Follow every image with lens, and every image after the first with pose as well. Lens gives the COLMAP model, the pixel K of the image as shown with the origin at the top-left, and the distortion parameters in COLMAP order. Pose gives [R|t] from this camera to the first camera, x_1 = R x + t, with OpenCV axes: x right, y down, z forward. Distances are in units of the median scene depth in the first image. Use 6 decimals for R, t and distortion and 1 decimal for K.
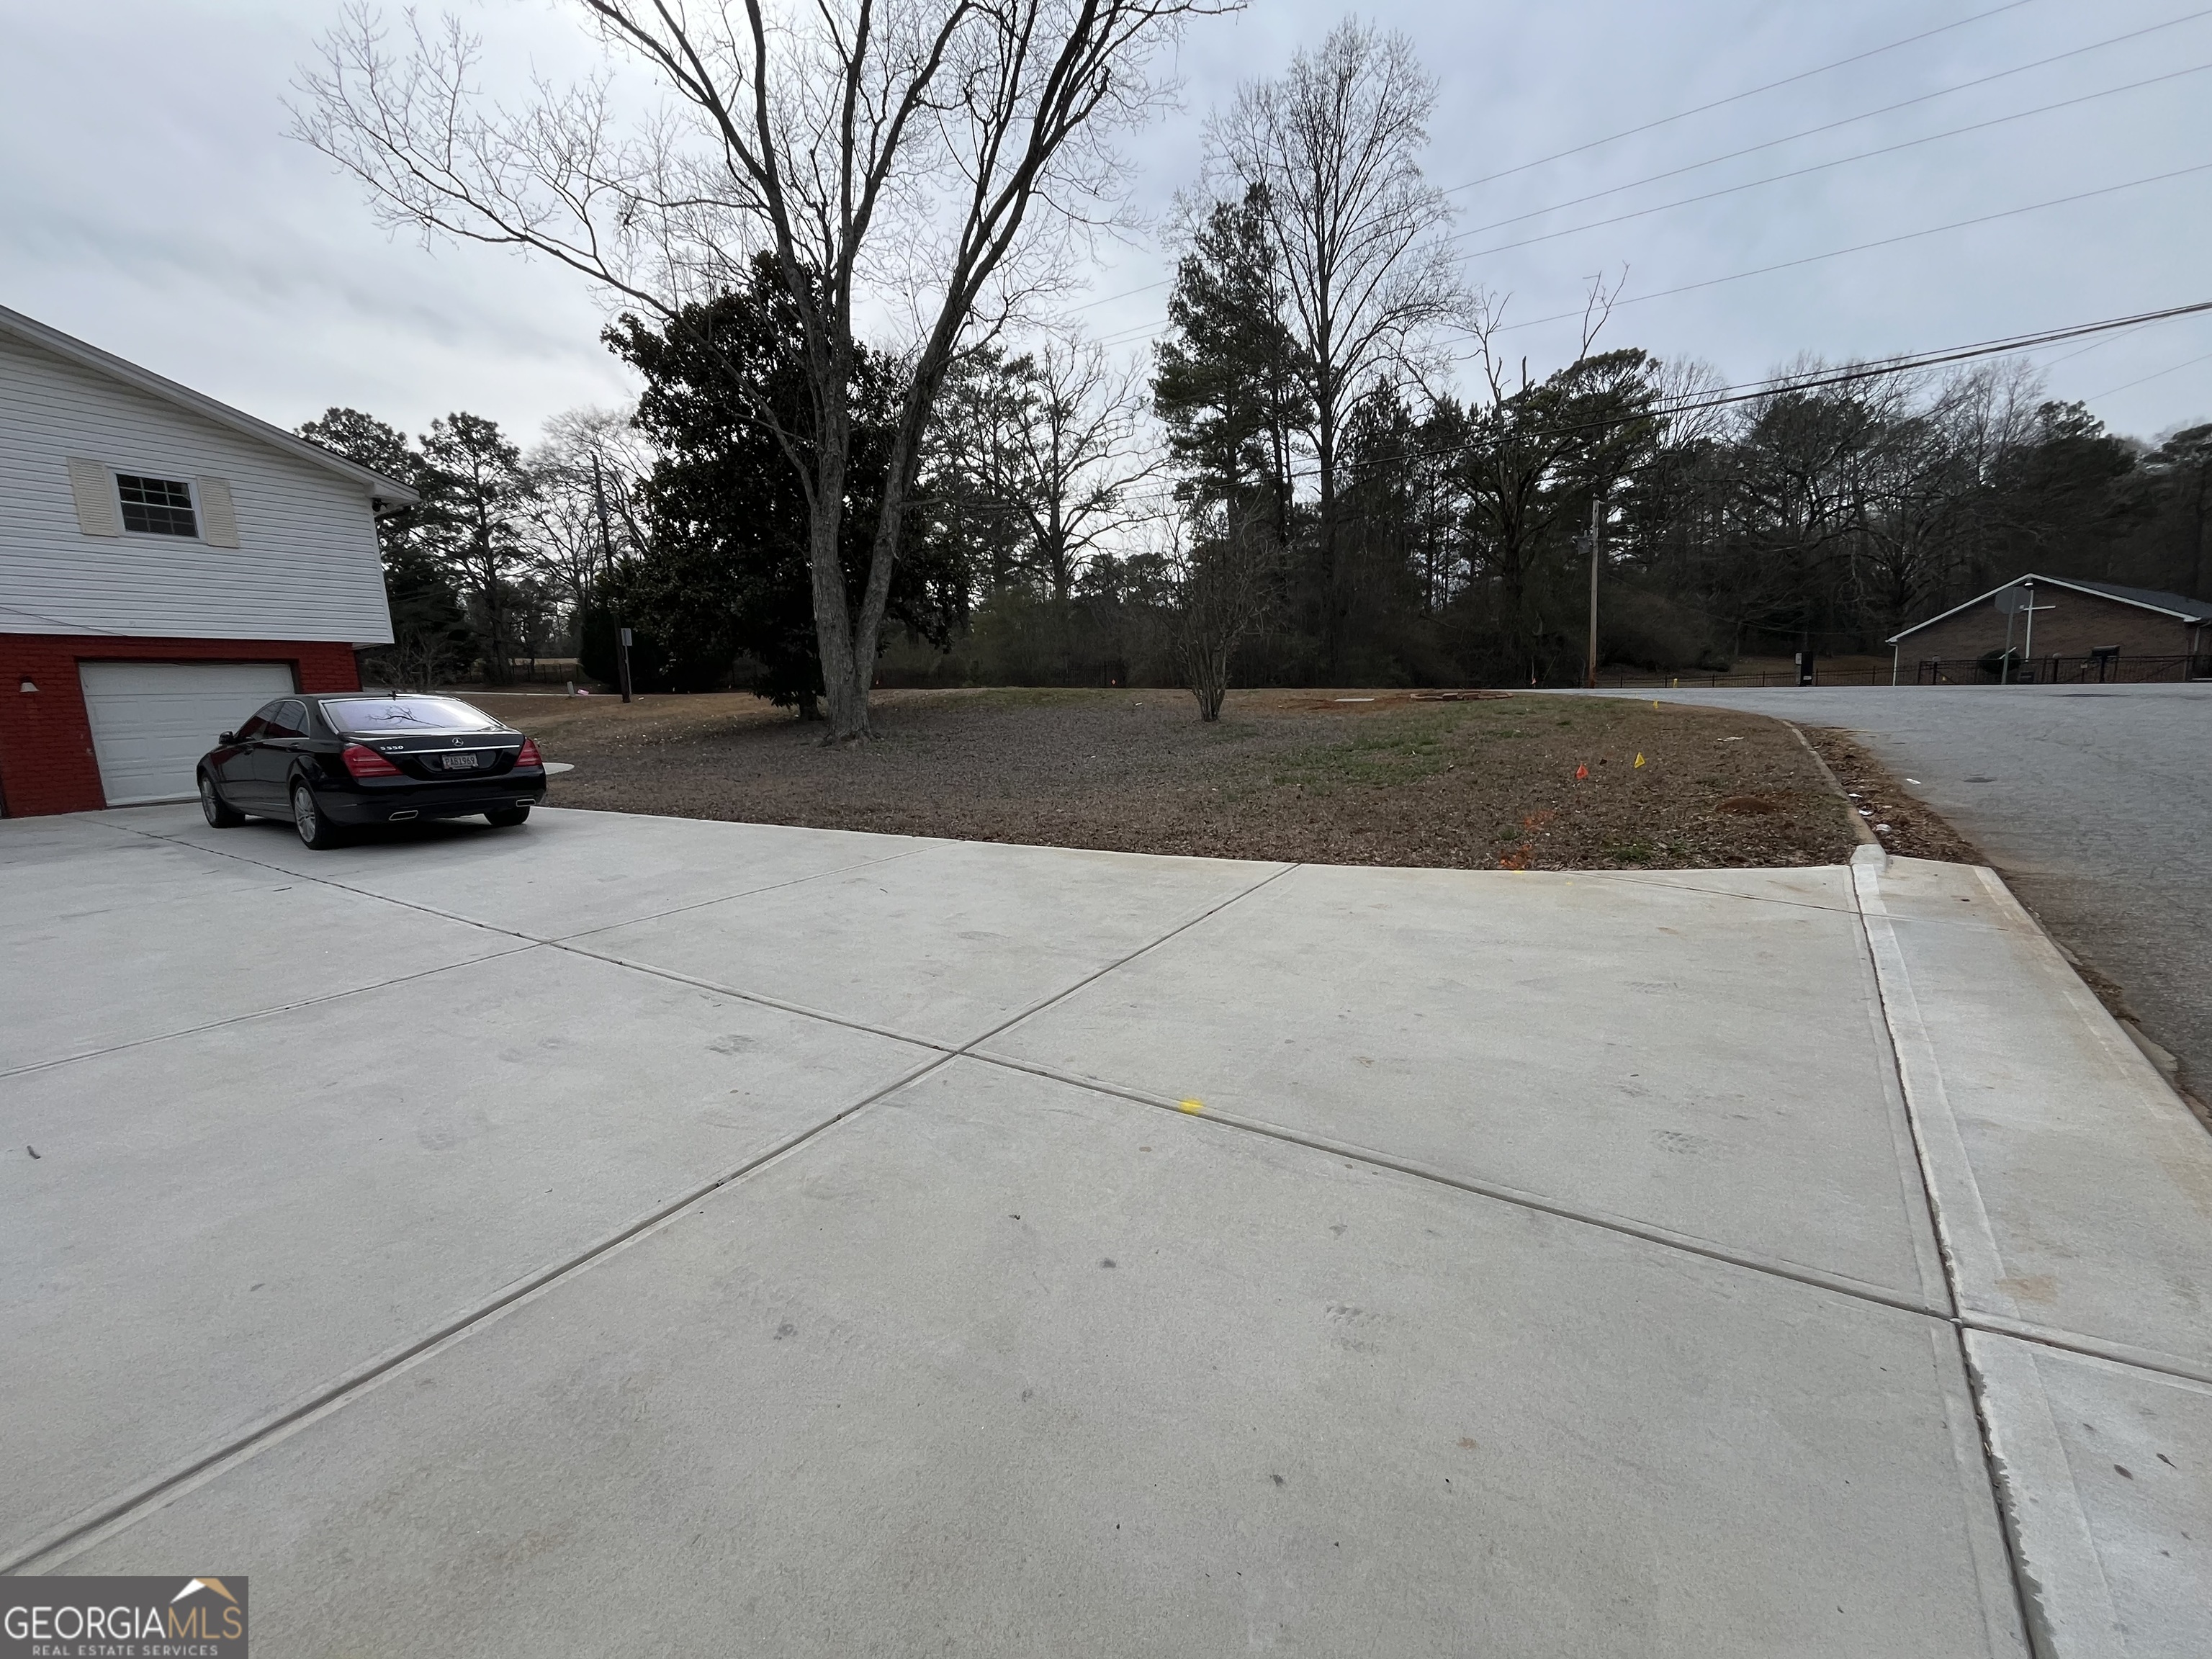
lens RADIAL K [[894.0, 0, 1101.0], [0, 894.0, 827.6], [0, 0, 1]] dist [-0.002762, -0.000392]
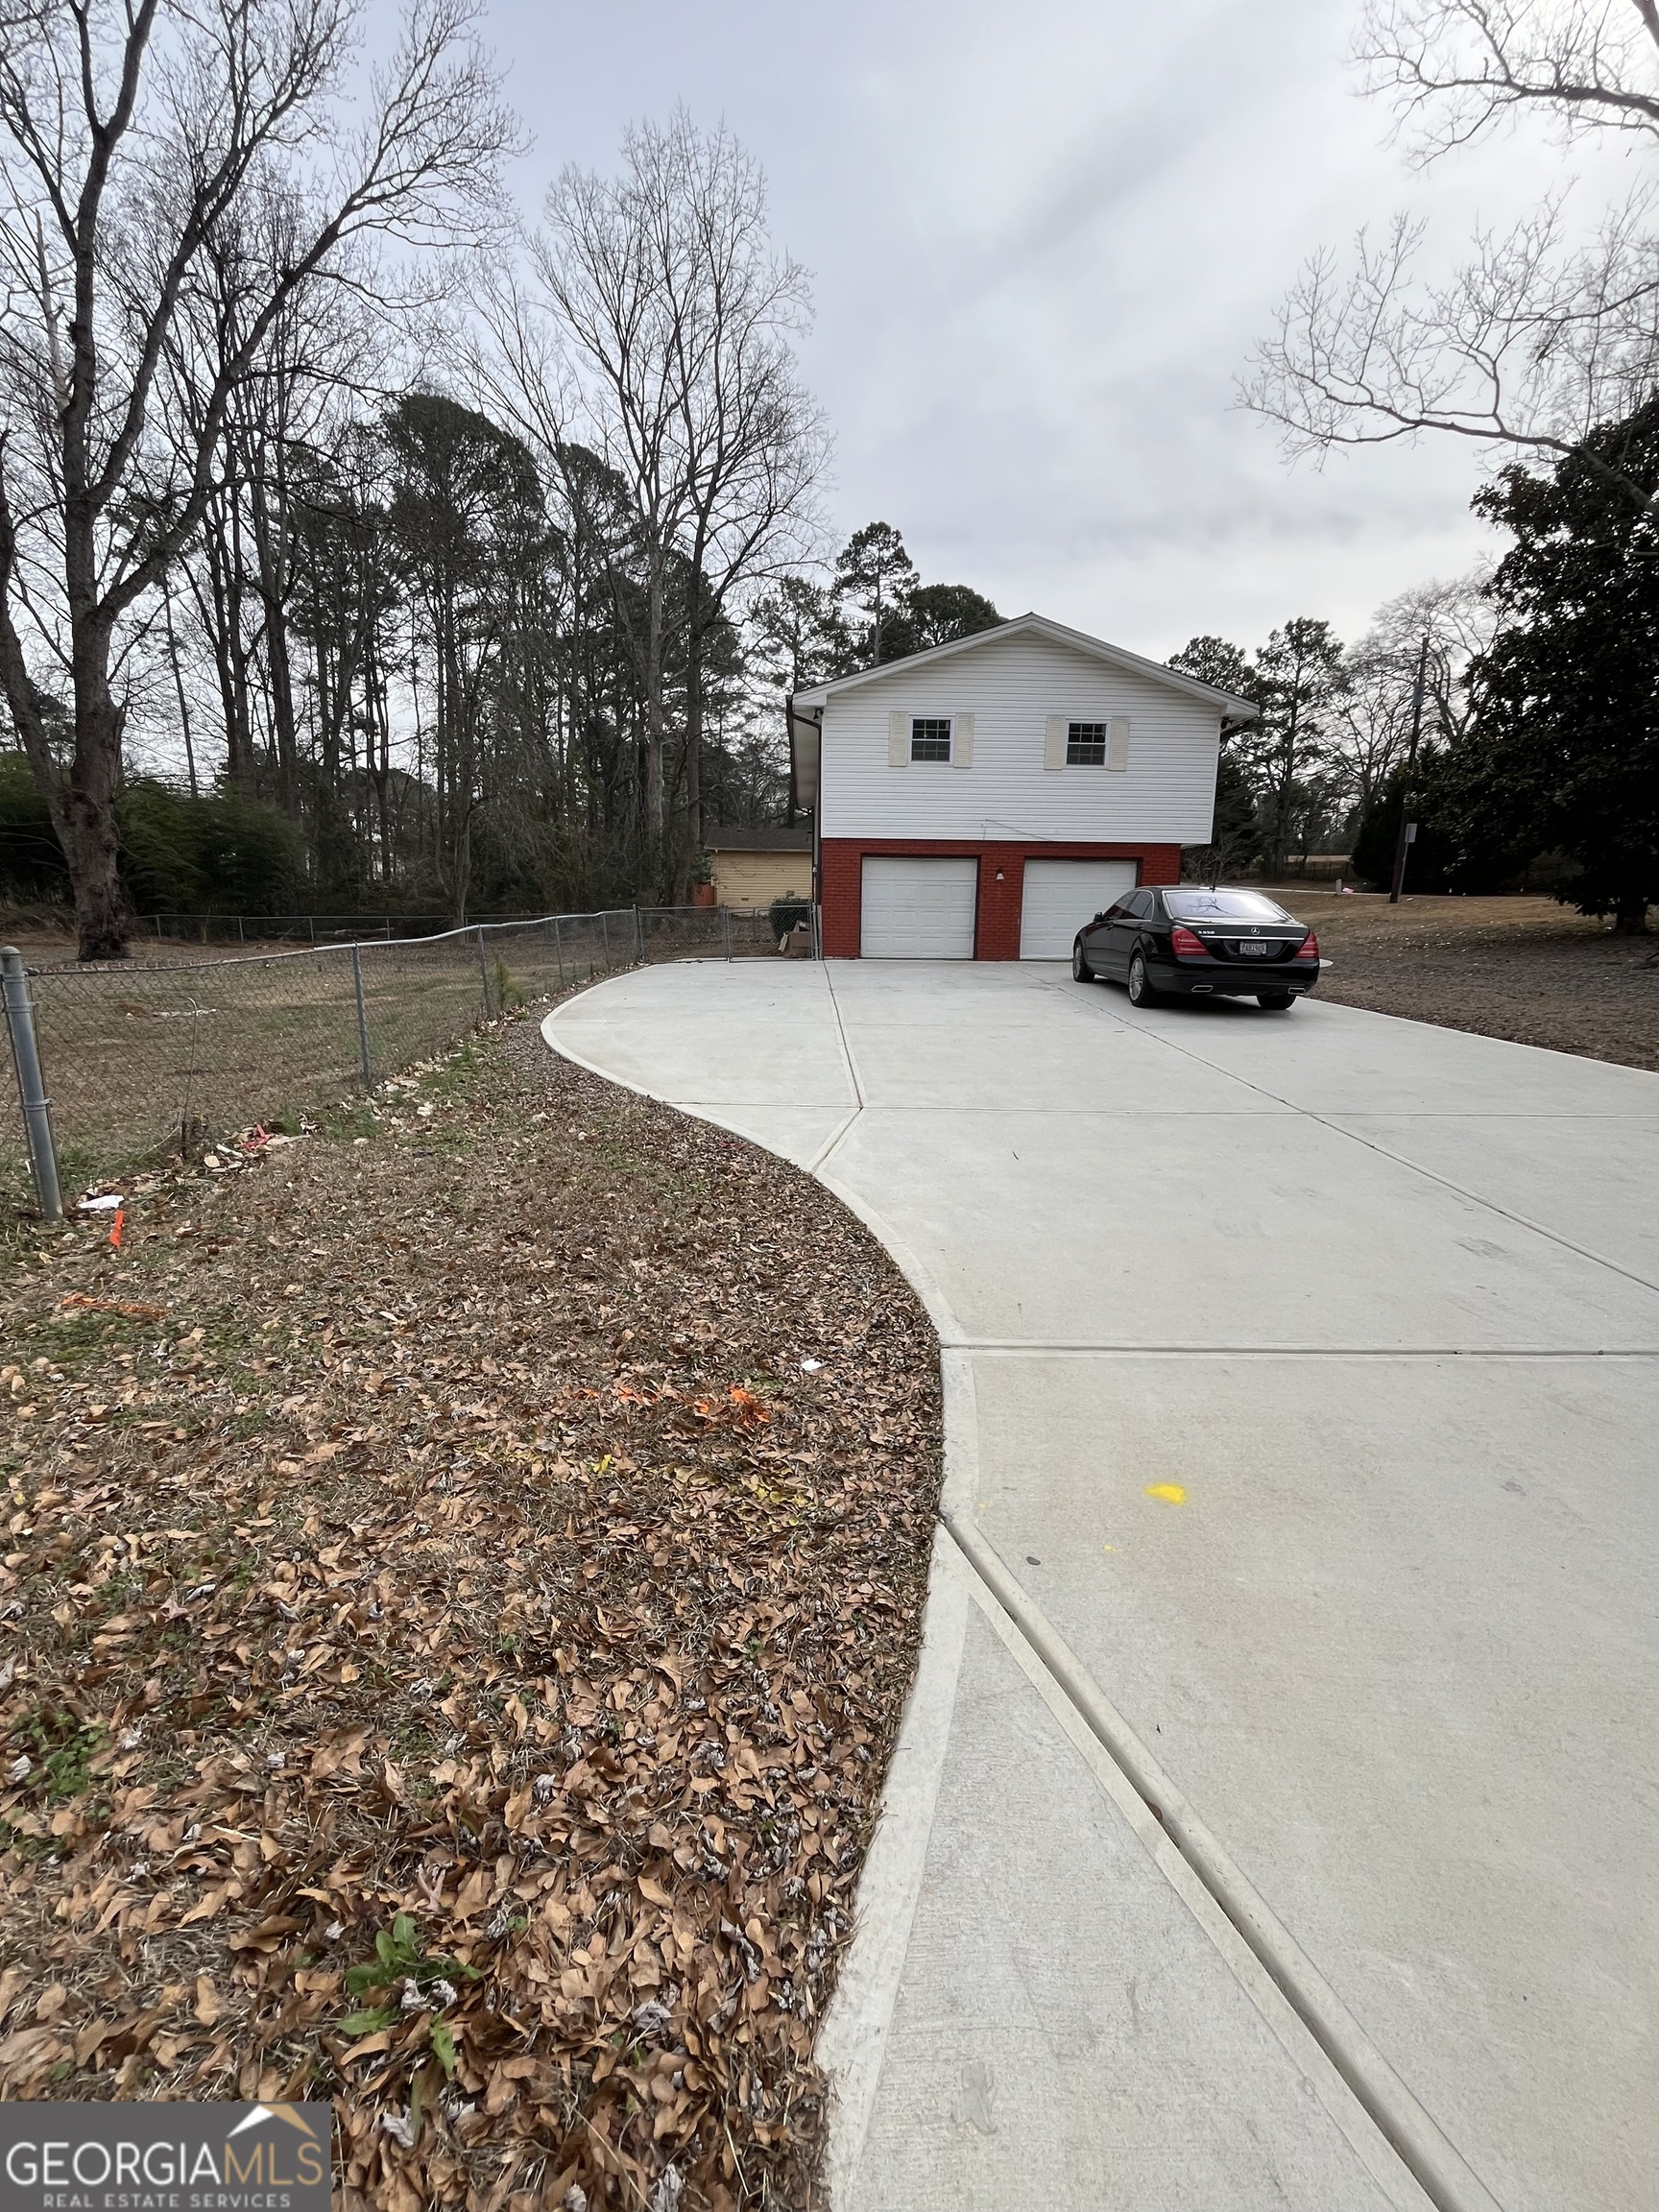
lens RADIAL K [[894.0, 0, 831.7], [0, 894.0, 1100.4], [0, 0, 1]] dist [-0.002762, -0.000392]
pose [[0.515045, 0.224089, -0.827353, 0.001309], [-0.156814, 0.973566, 0.166071, 0.003986], [0.842697, 0.044206, 0.536570, -0.026031]]
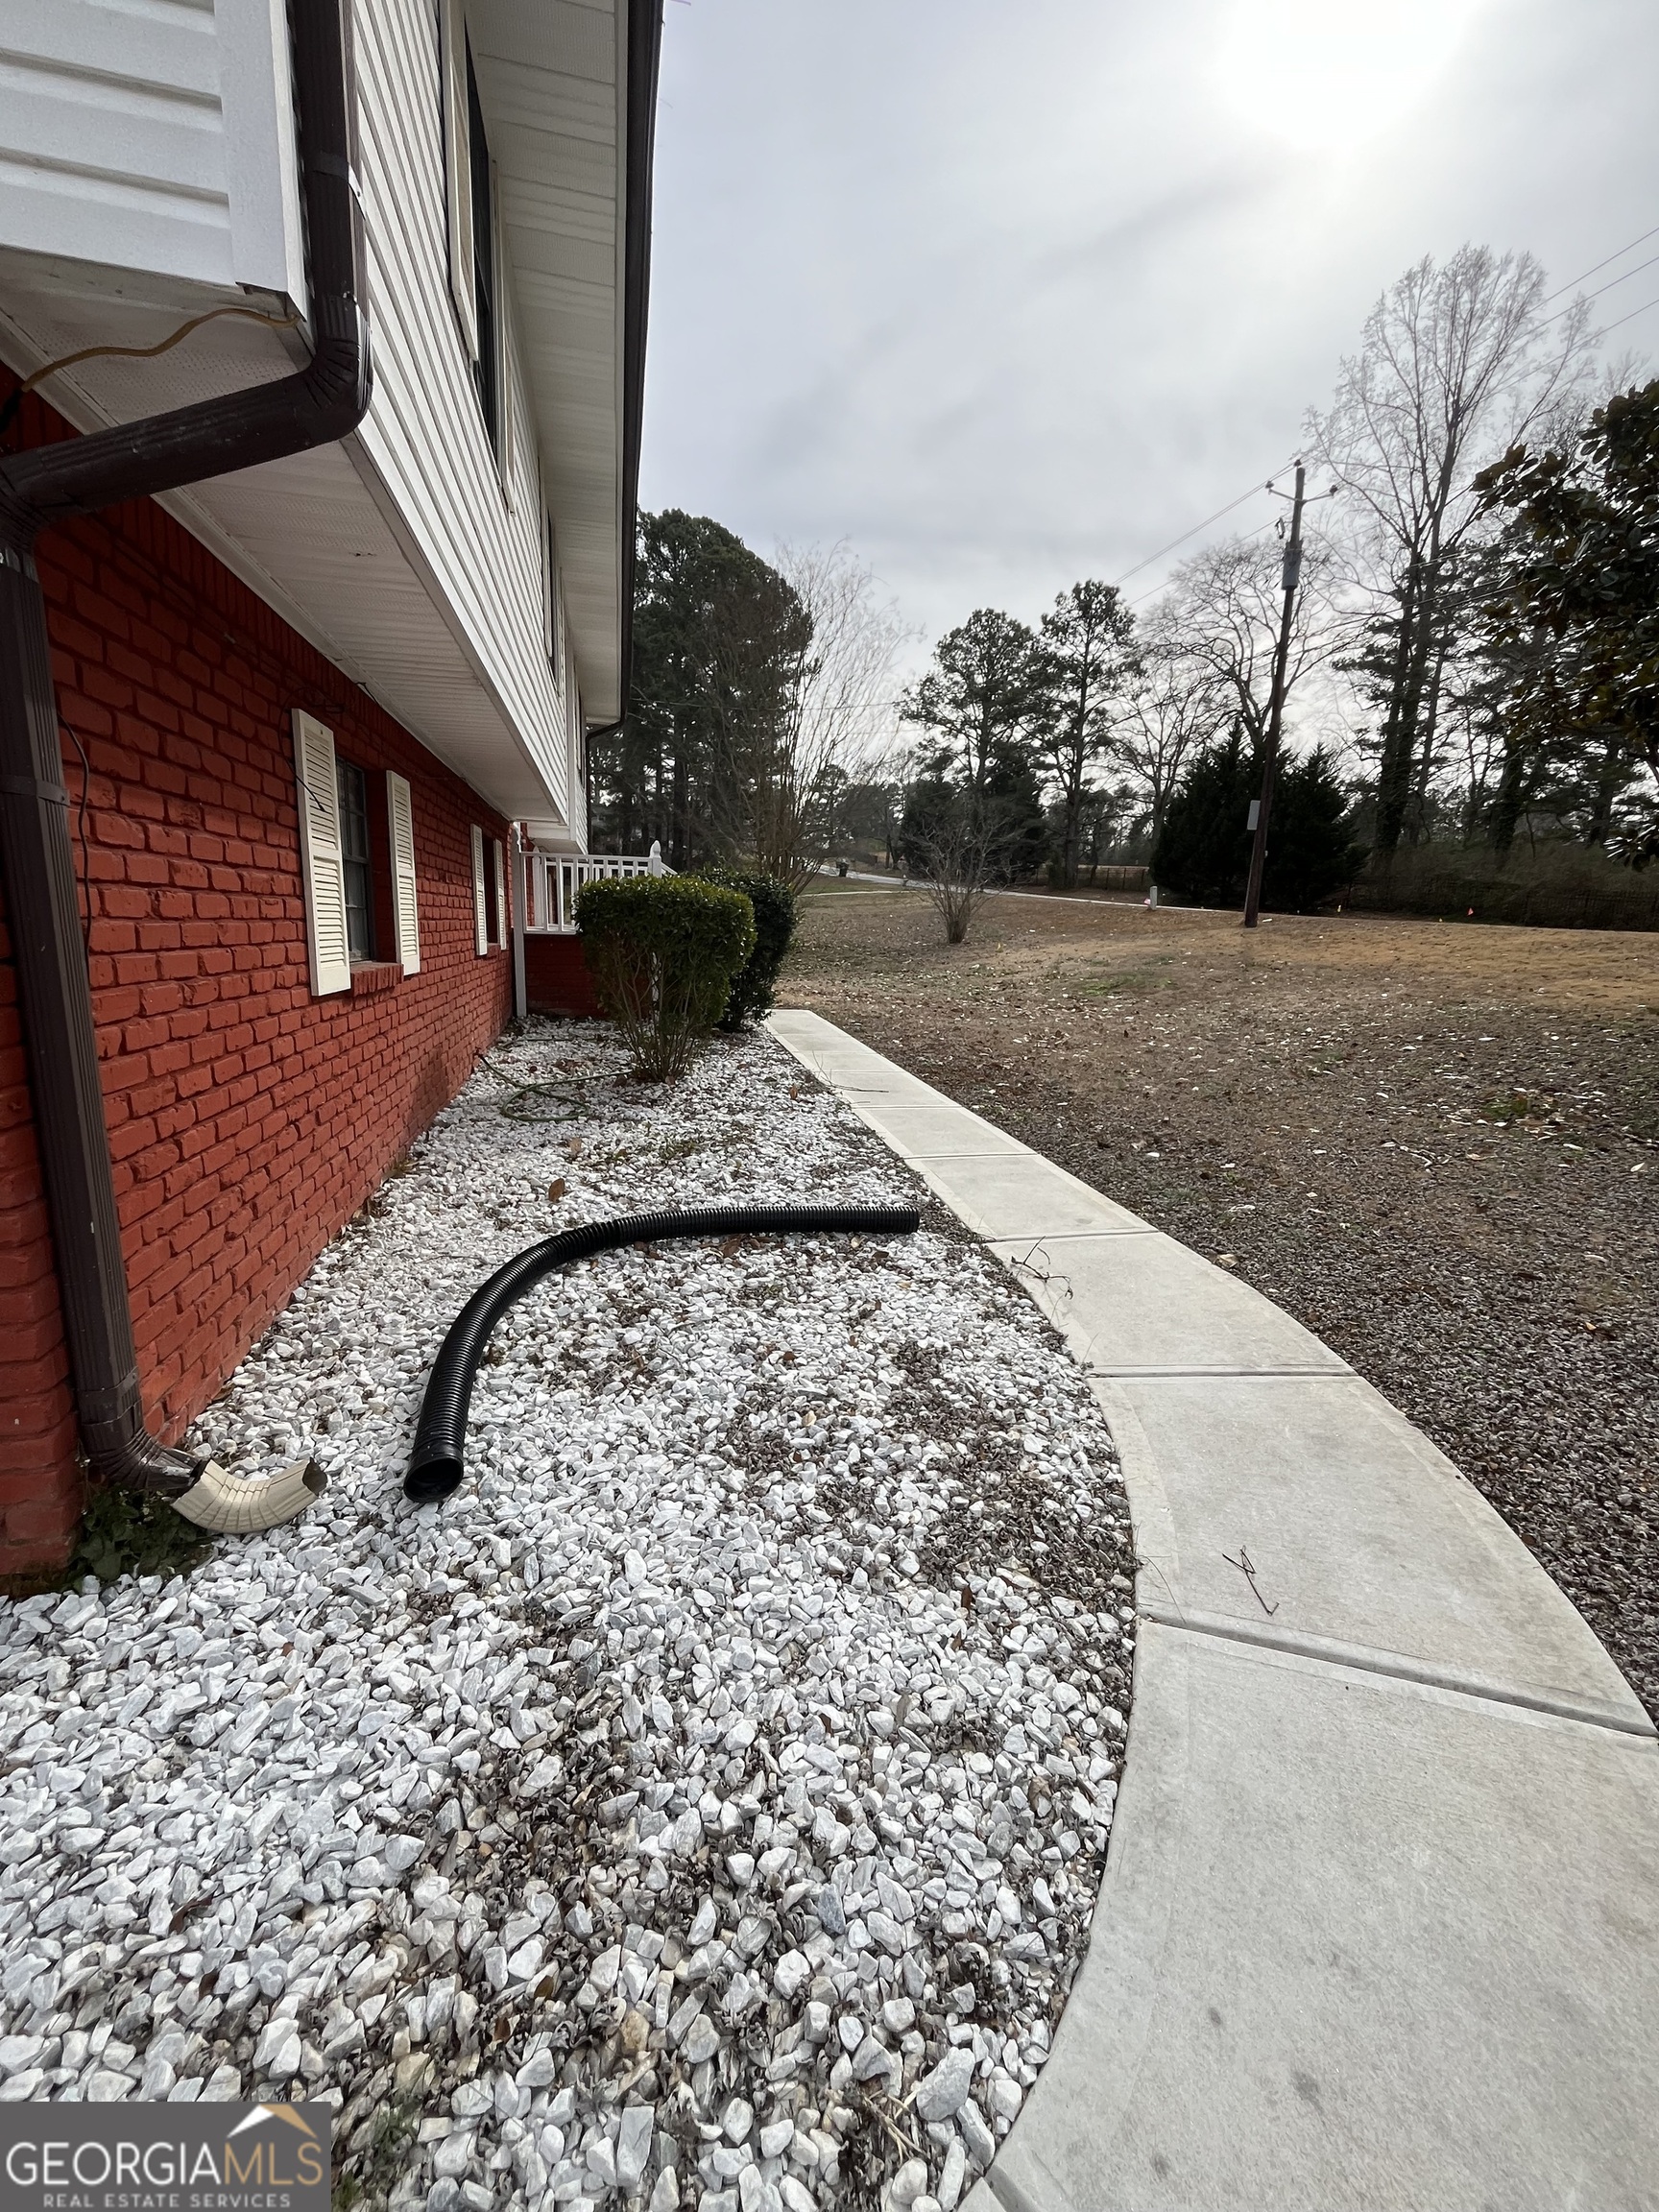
lens RADIAL K [[894.0, 0, 832.2], [0, 894.0, 1113.2], [0, 0, 1]] dist [-0.002762, -0.000392]
pose [[0.674019, 0.222725, -0.704338, -0.513693], [-0.168833, 0.974675, 0.146645, -0.115070], [0.719162, 0.020074, 0.694553, 0.759338]]
